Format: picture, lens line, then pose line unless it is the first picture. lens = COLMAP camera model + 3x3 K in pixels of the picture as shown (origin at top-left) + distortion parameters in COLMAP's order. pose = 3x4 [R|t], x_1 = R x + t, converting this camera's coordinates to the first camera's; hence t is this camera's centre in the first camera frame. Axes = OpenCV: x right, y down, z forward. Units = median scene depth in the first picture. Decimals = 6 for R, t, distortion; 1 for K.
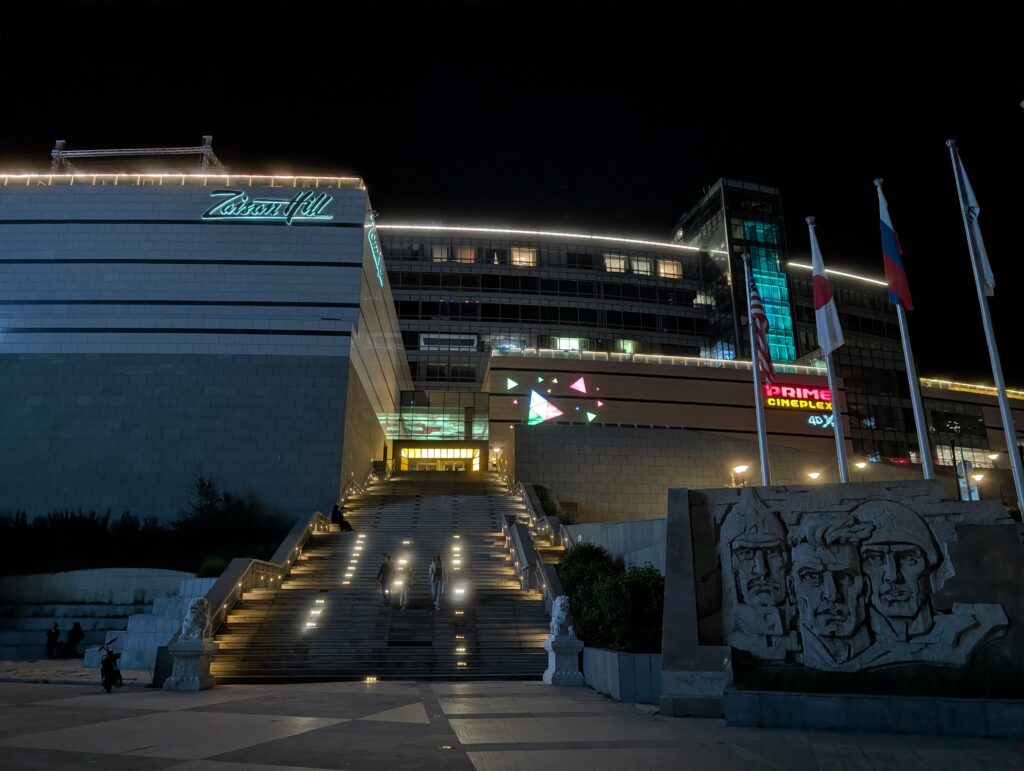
lens RADIAL K [[727.0, 0, 510.7], [0, 727.0, 386.6], [0, 0, 1]] dist [0.003976, -0.000315]
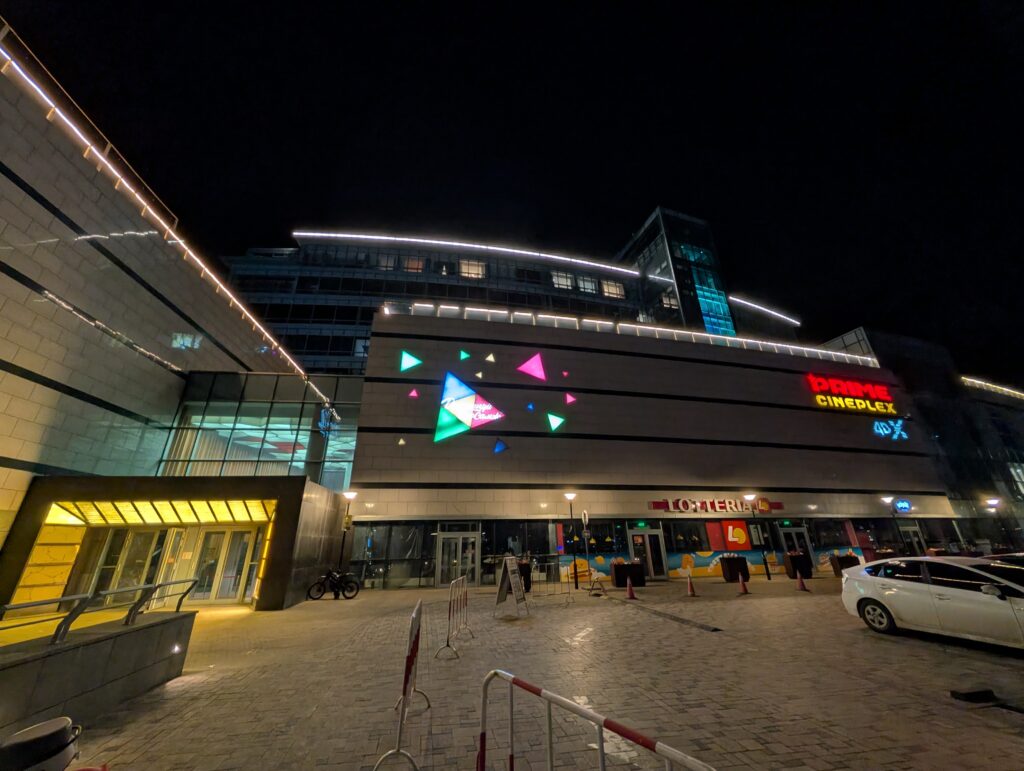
lens RADIAL K [[377.1, 0, 510.0], [0, 377.1, 383.8], [0, 0, 1]] dist [-0.001696, -0.000021]
pose [[0.998666, 0.001392, 0.051614, 0.044780], [0.003548, 0.995423, -0.095499, 0.029098], [-0.051510, 0.095555, 0.994090, 0.519720]]
